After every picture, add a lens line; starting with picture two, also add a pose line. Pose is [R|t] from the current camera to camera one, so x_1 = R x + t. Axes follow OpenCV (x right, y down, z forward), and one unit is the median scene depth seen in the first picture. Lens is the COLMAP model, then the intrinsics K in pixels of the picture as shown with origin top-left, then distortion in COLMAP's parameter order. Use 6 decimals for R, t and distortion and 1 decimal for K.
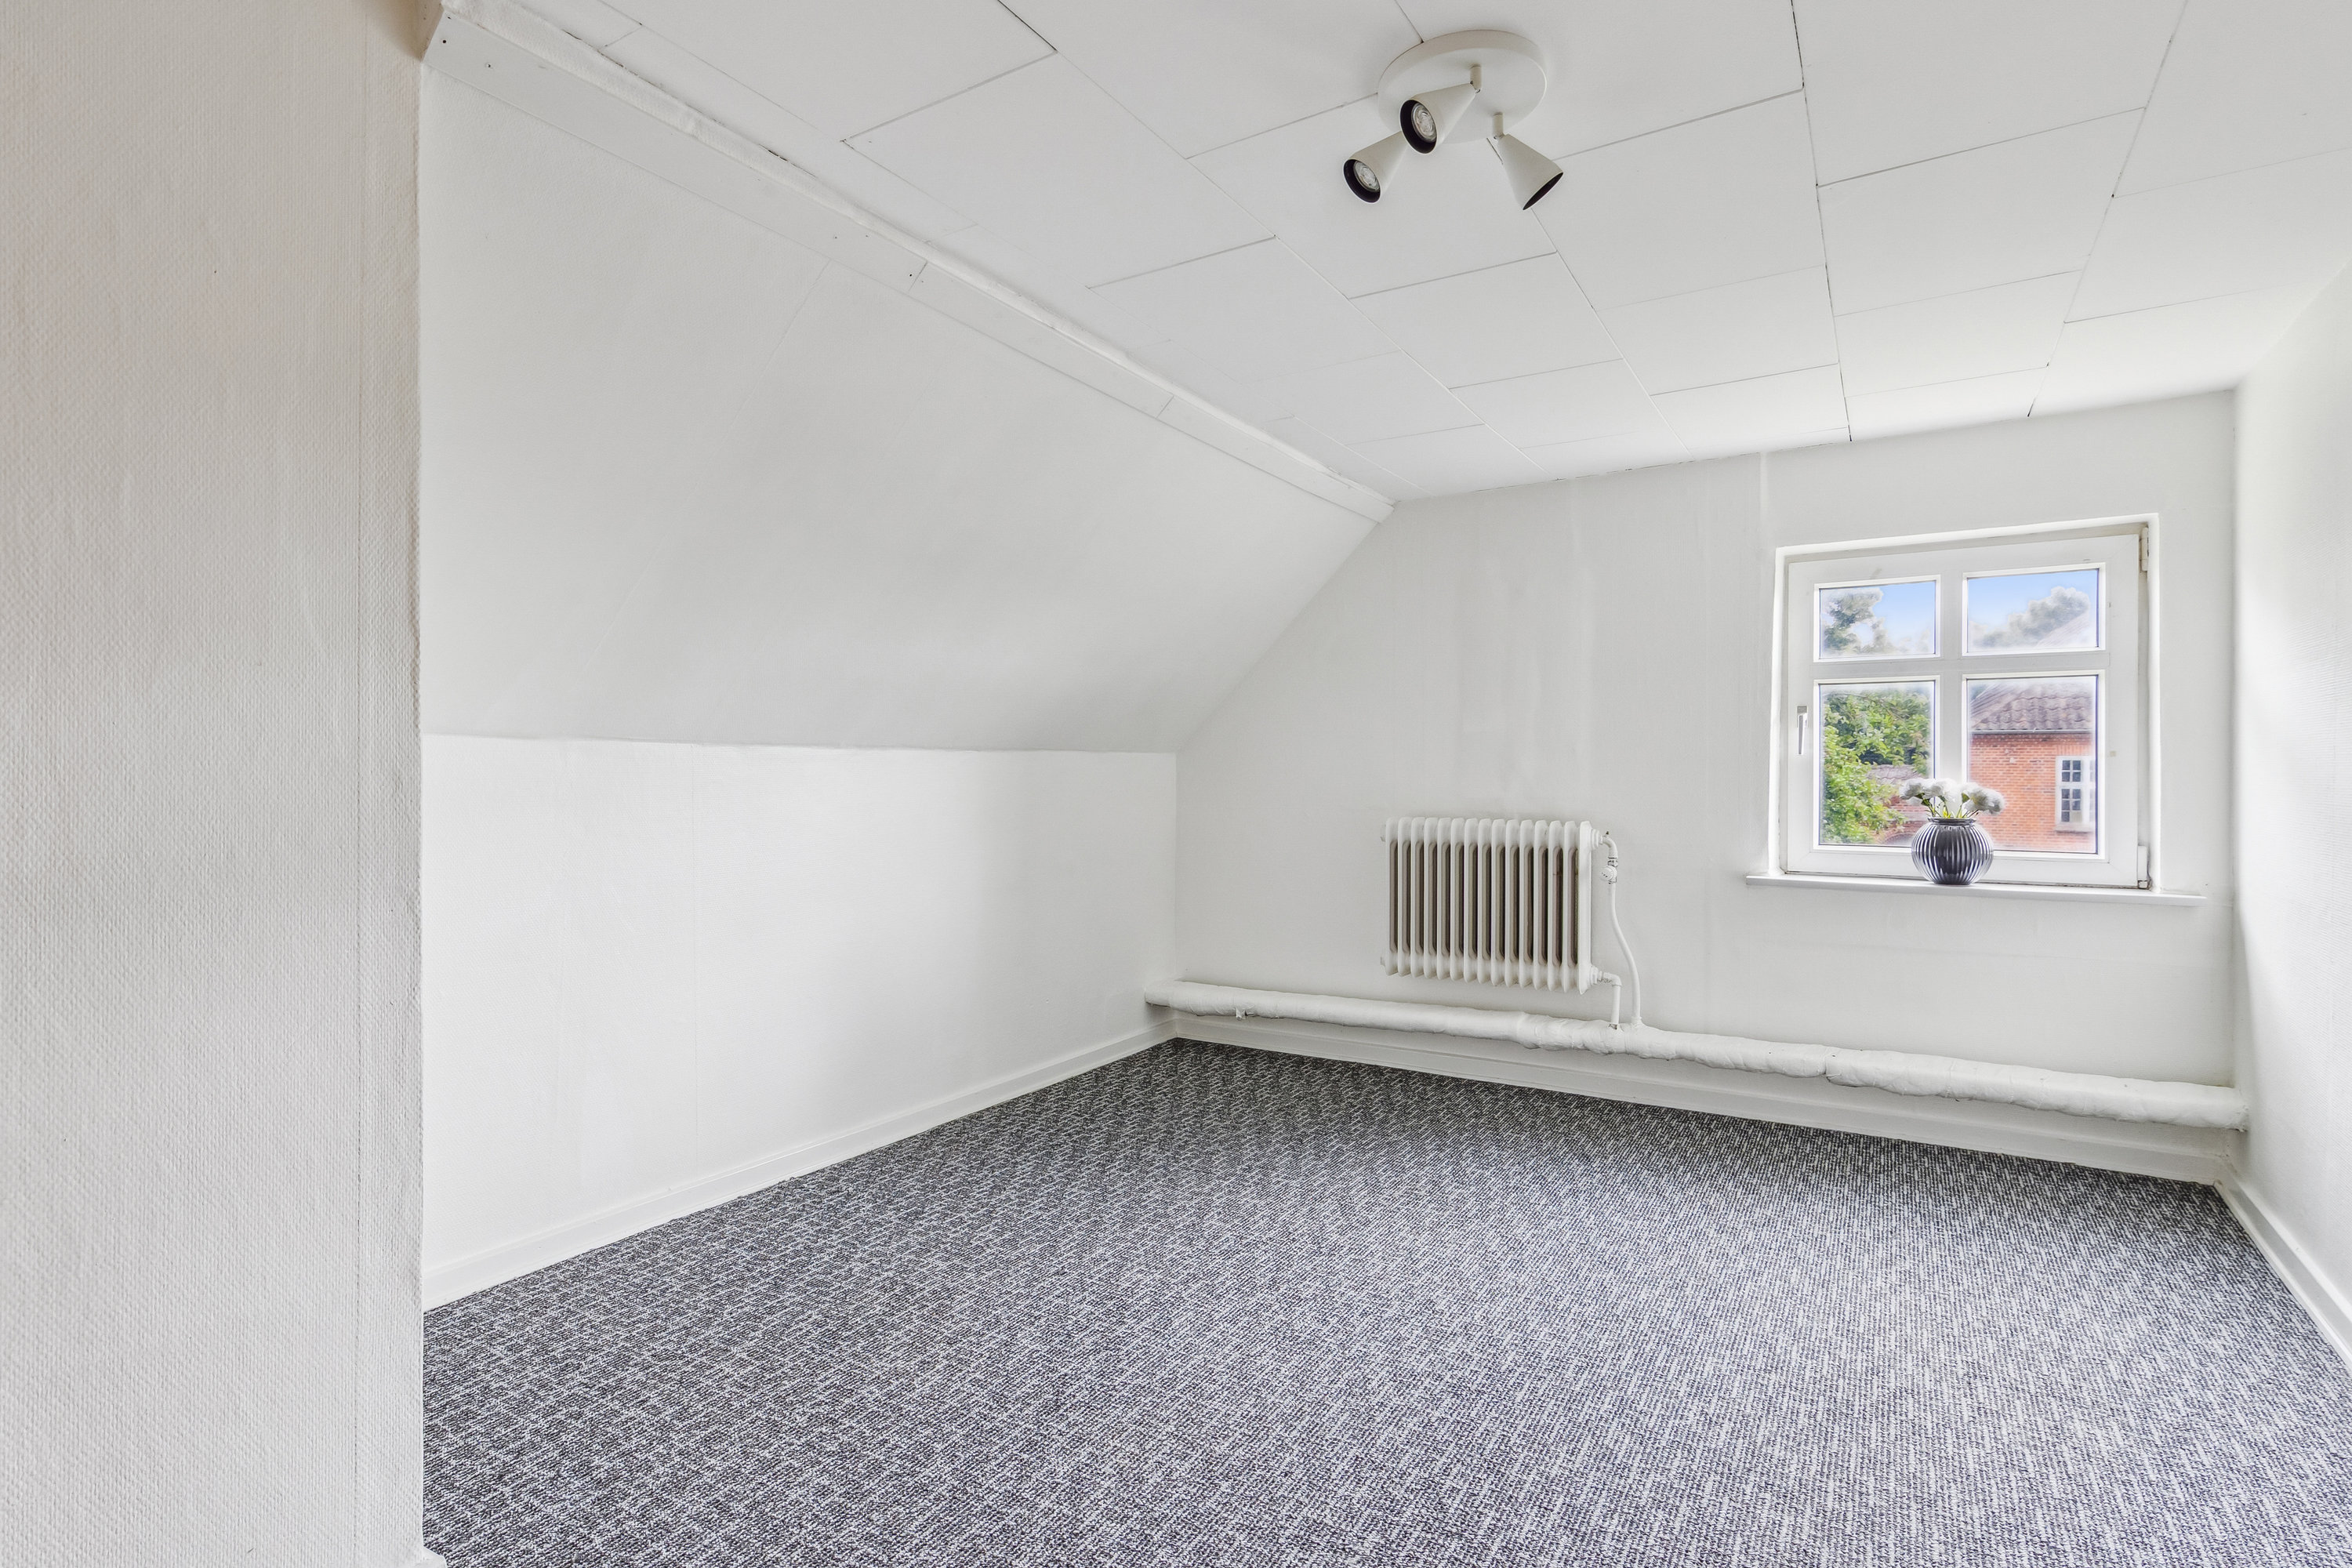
lens RADIAL K [[1152.0, 0, 1176.0], [0, 1152.0, 784.0], [0, 0, 1]] dist [0.000064, 0.000343]
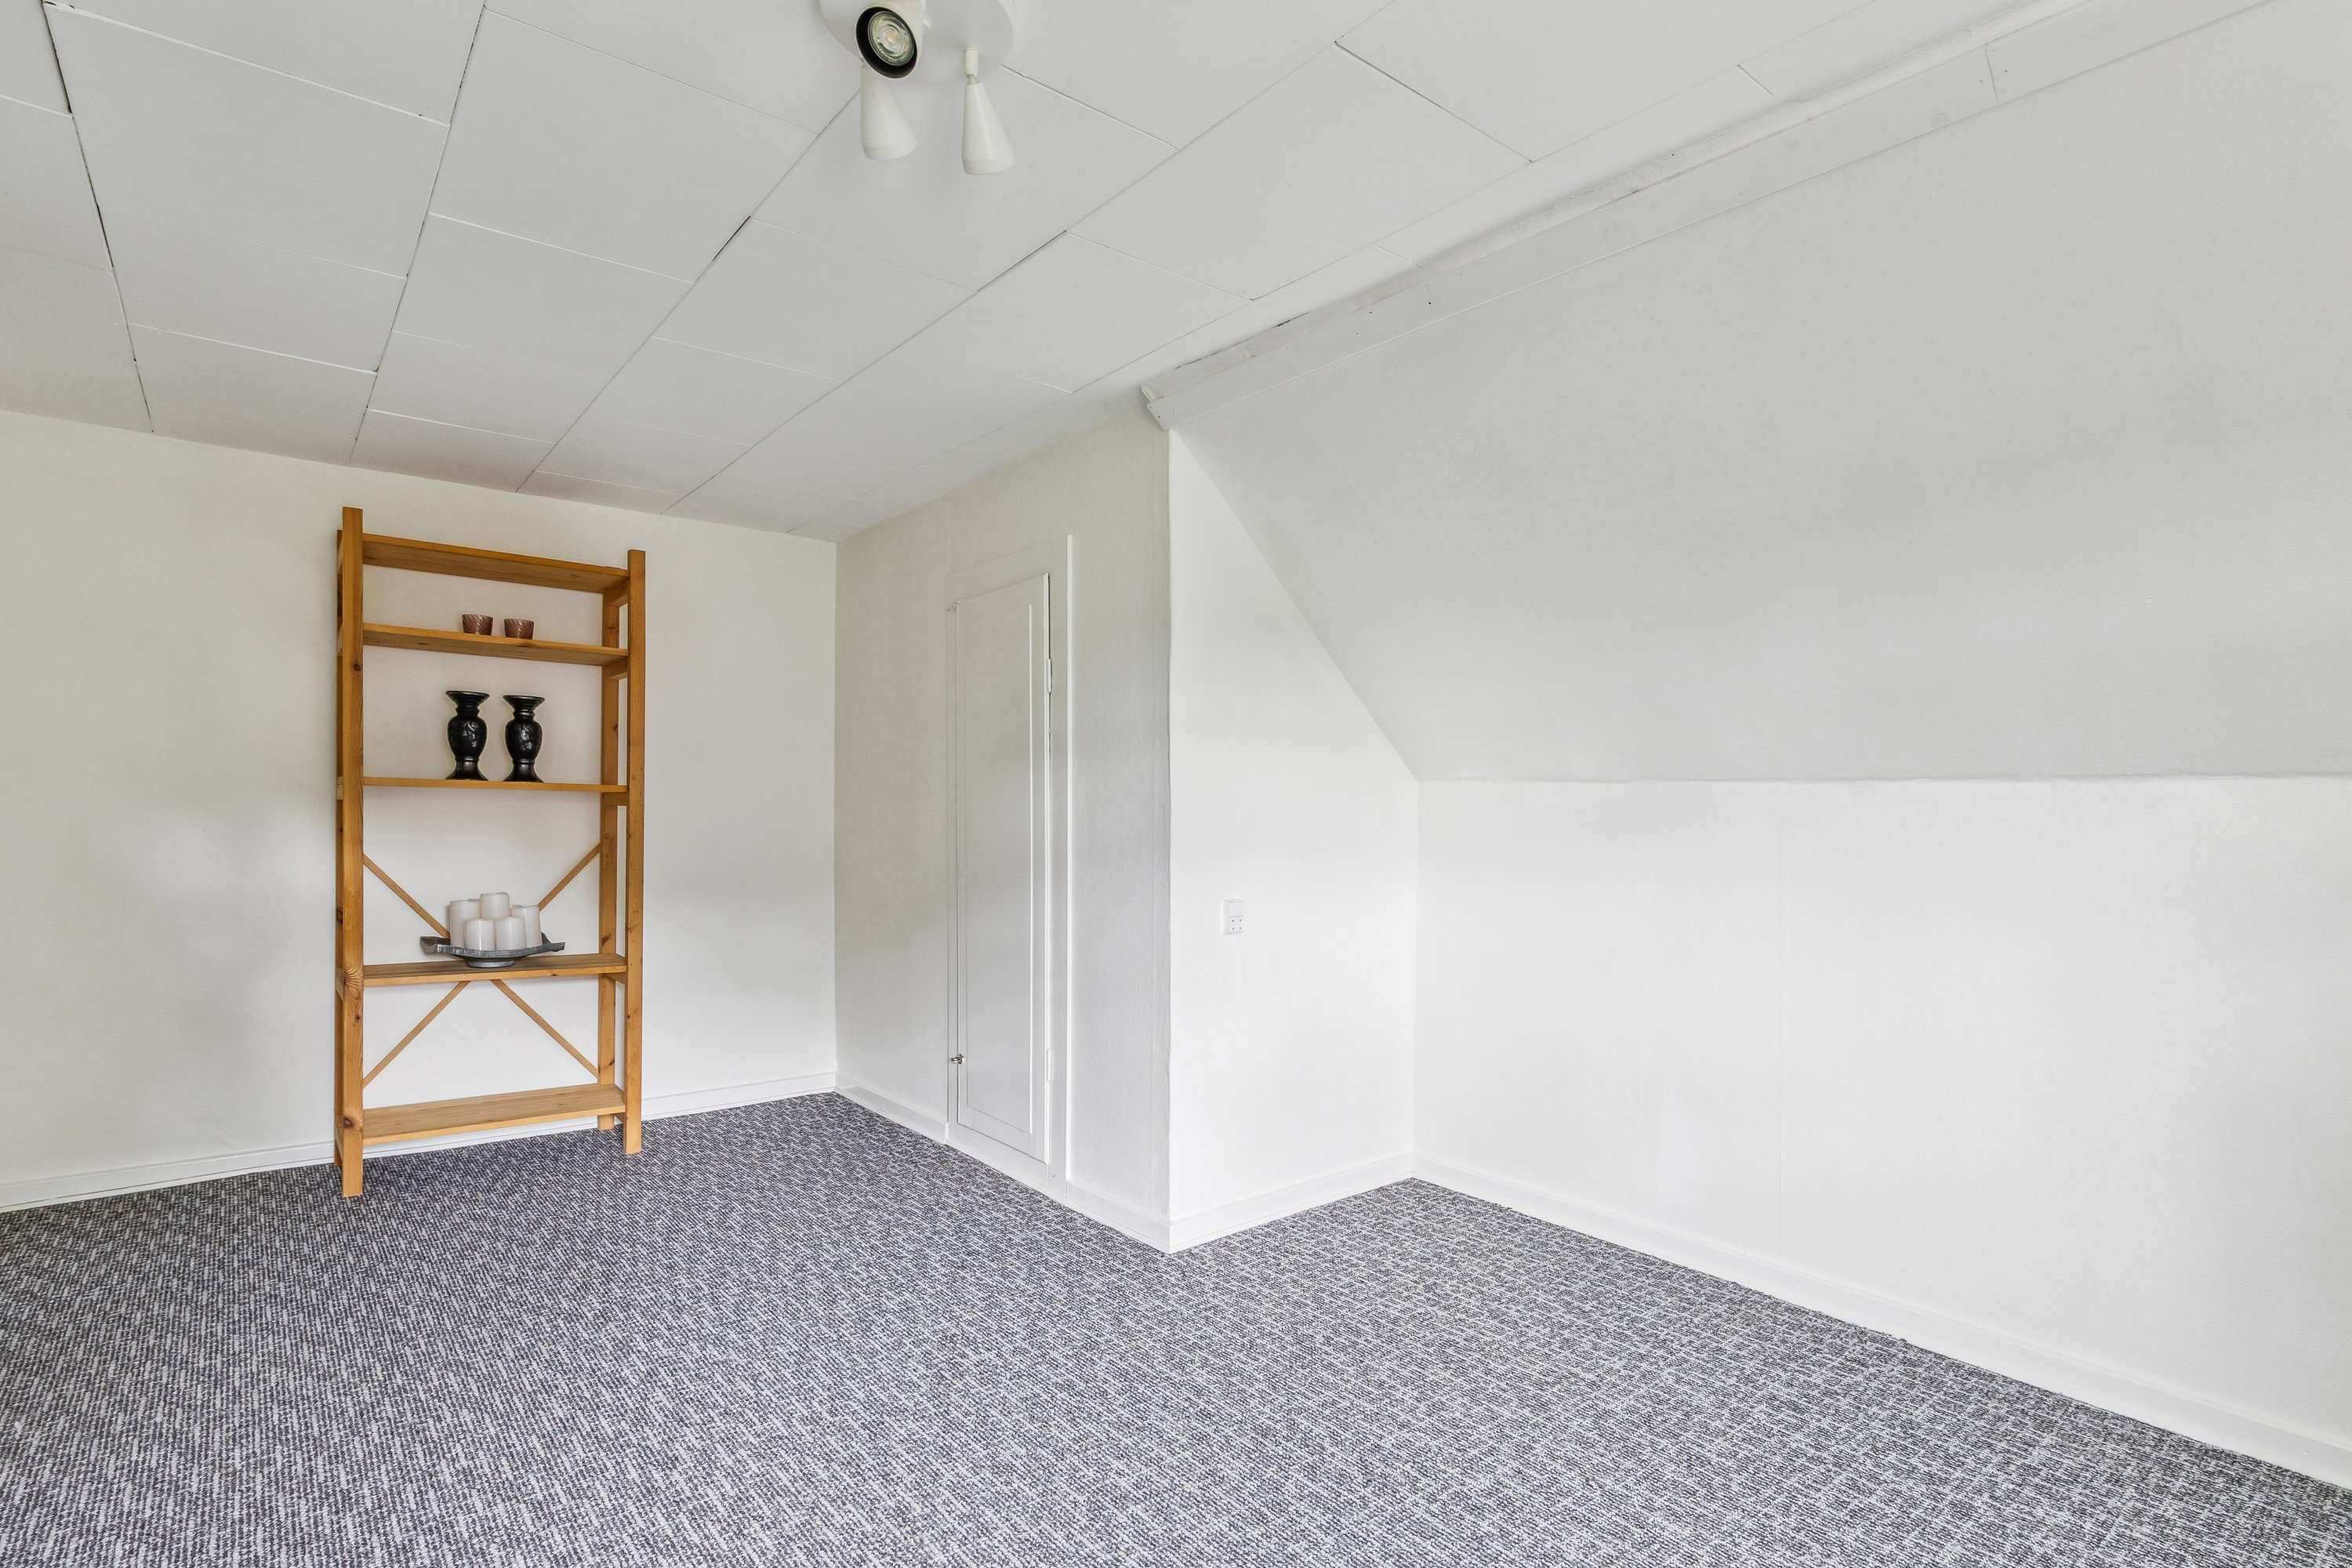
lens RADIAL K [[1152.0, 0, 1176.0], [0, 1152.0, 784.0], [0, 0, 1]] dist [0.000064, 0.000343]
pose [[-0.334494, -0.017561, -0.942234, 0.609438], [-0.012939, 0.999818, -0.014040, -0.014390], [0.942309, 0.007495, -0.334660, 0.858886]]
